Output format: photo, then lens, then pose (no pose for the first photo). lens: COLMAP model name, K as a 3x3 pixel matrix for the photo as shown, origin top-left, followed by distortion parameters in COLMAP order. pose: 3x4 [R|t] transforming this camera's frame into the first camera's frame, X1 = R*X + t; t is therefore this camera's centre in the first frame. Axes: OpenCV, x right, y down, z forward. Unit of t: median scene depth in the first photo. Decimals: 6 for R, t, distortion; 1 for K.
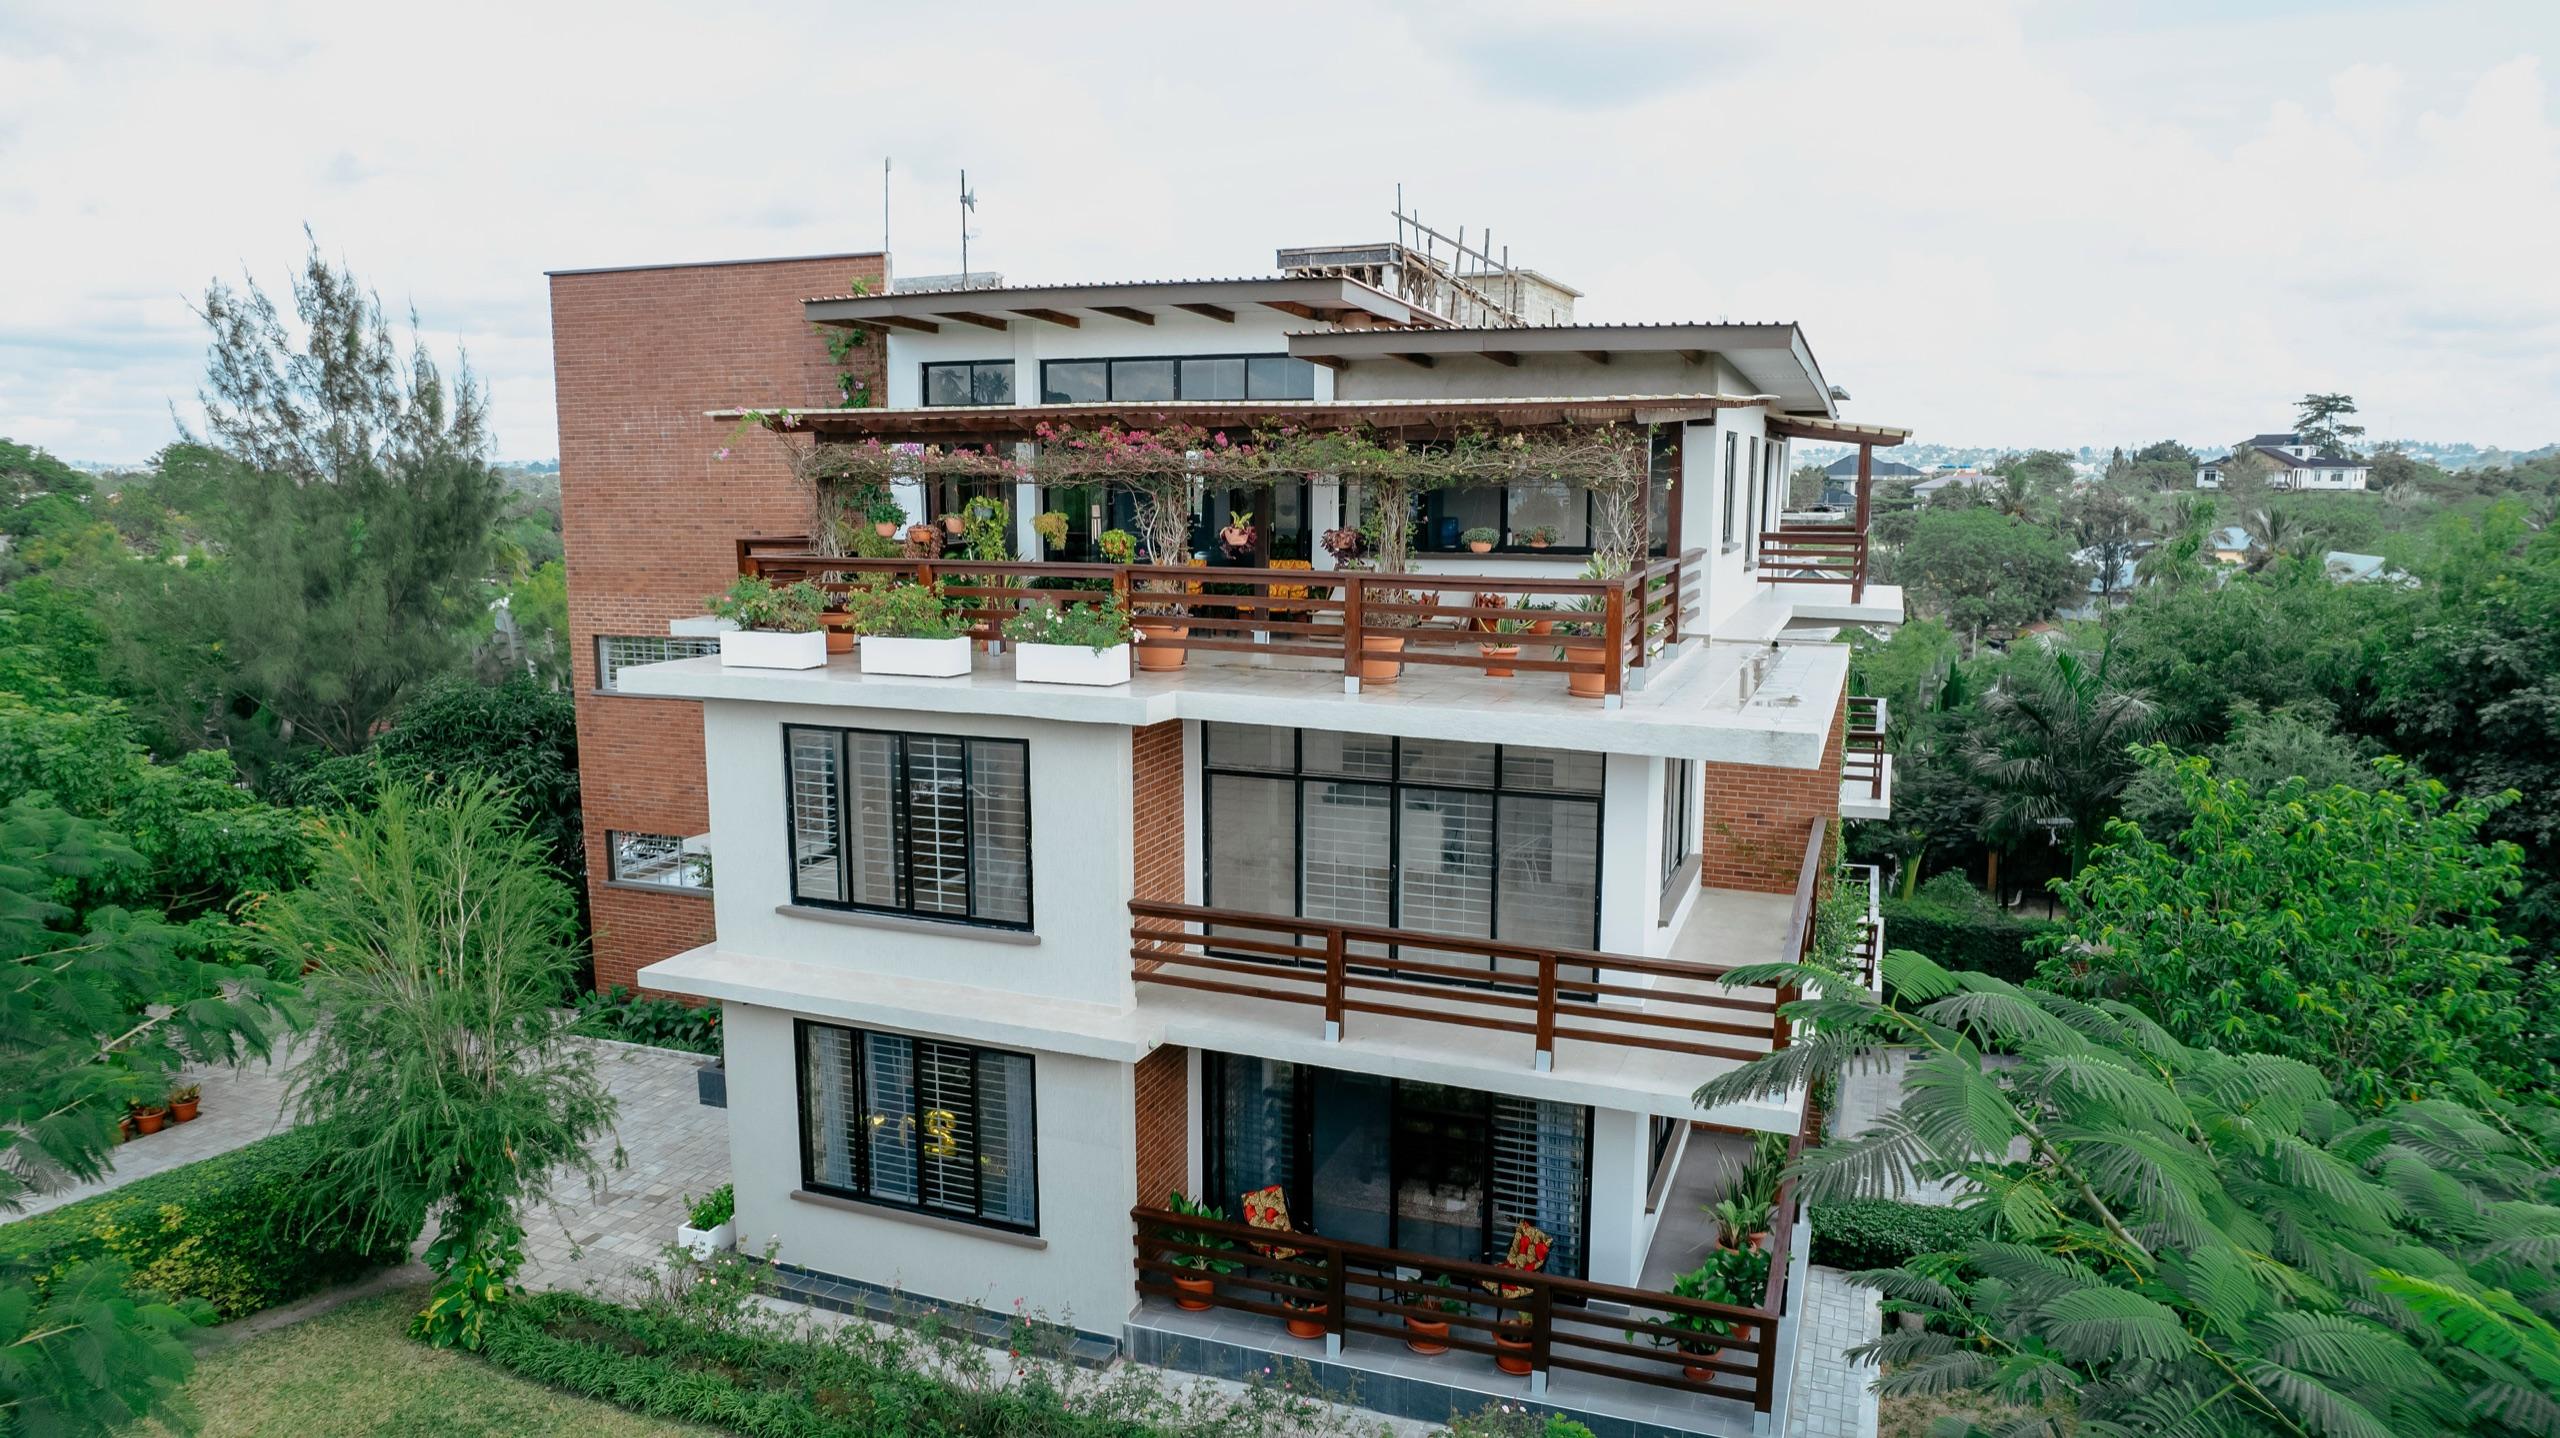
lens RADIAL K [[1576.0, 0, 1280.0], [0, 1576.0, 719.0], [0, 0, 1]] dist [-0.044824, 0.002545]
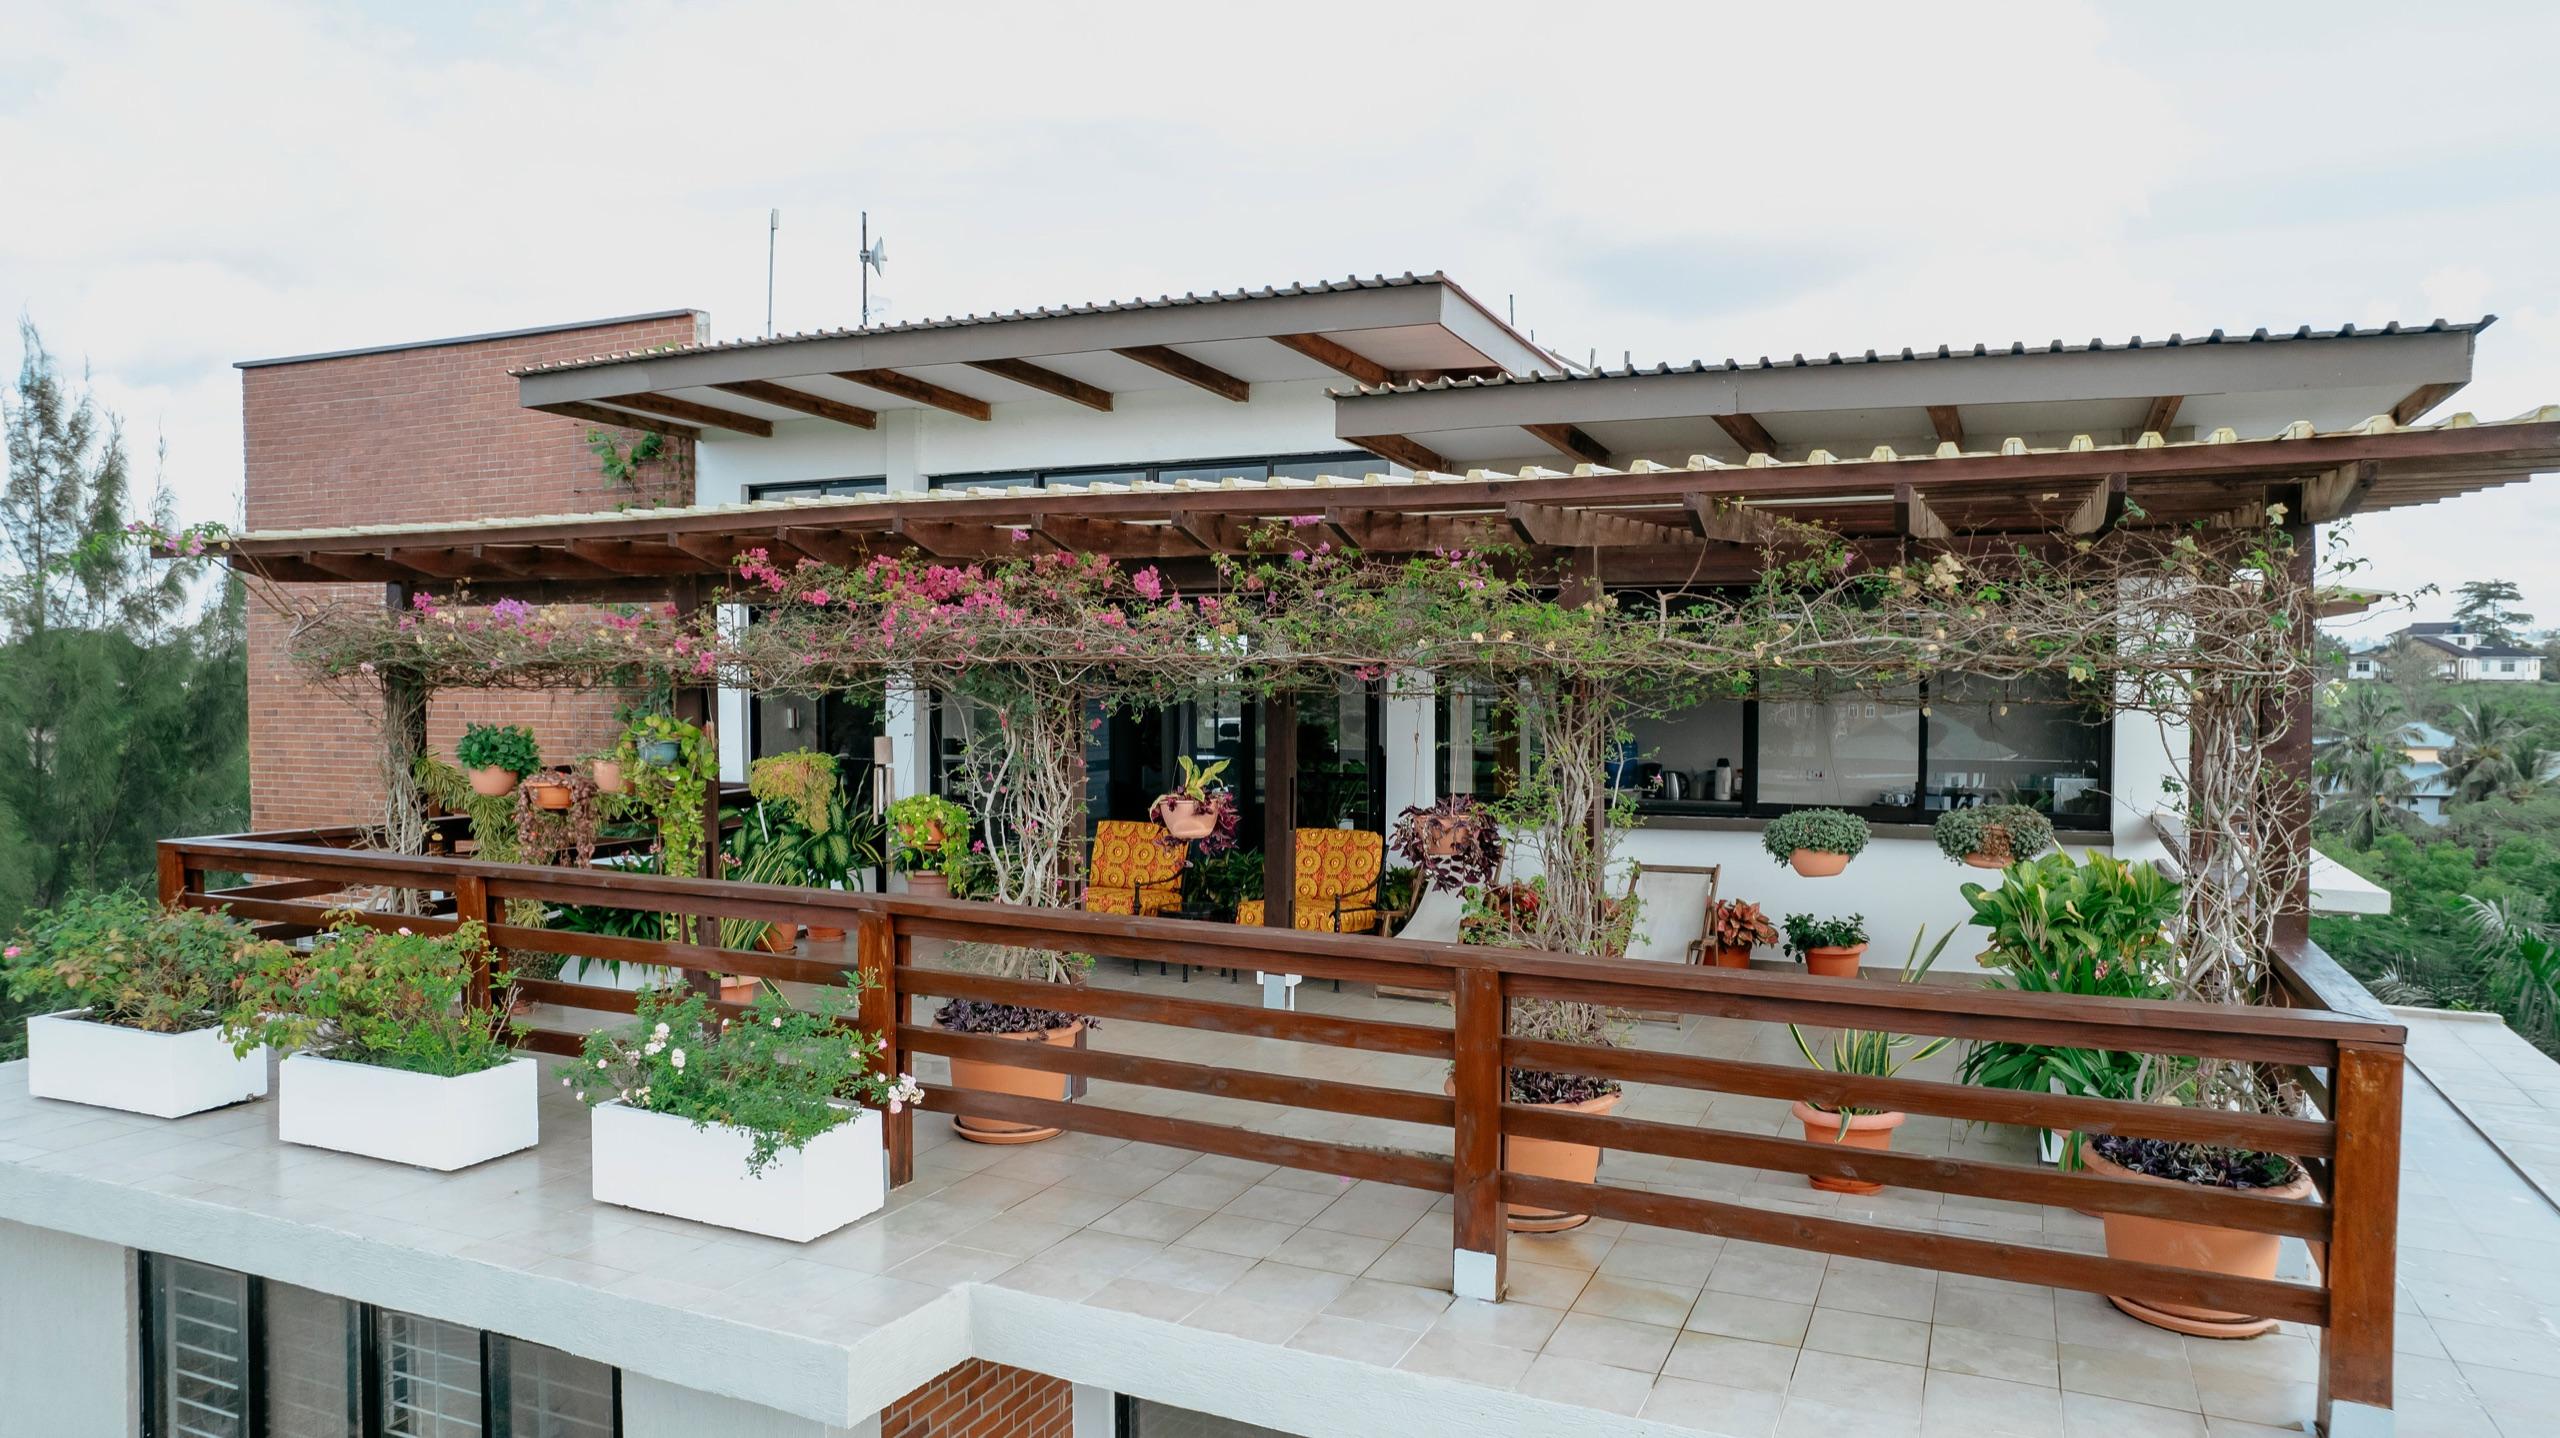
lens RADIAL K [[1576.0, 0, 1280.0], [0, 1576.0, 719.0], [0, 0, 1]] dist [-0.044824, 0.002545]
pose [[0.998089, 0.002661, -0.061739, 0.014957], [-0.010127, 0.992609, -0.120933, -0.061991], [0.060961, 0.121327, 0.990739, 0.397761]]
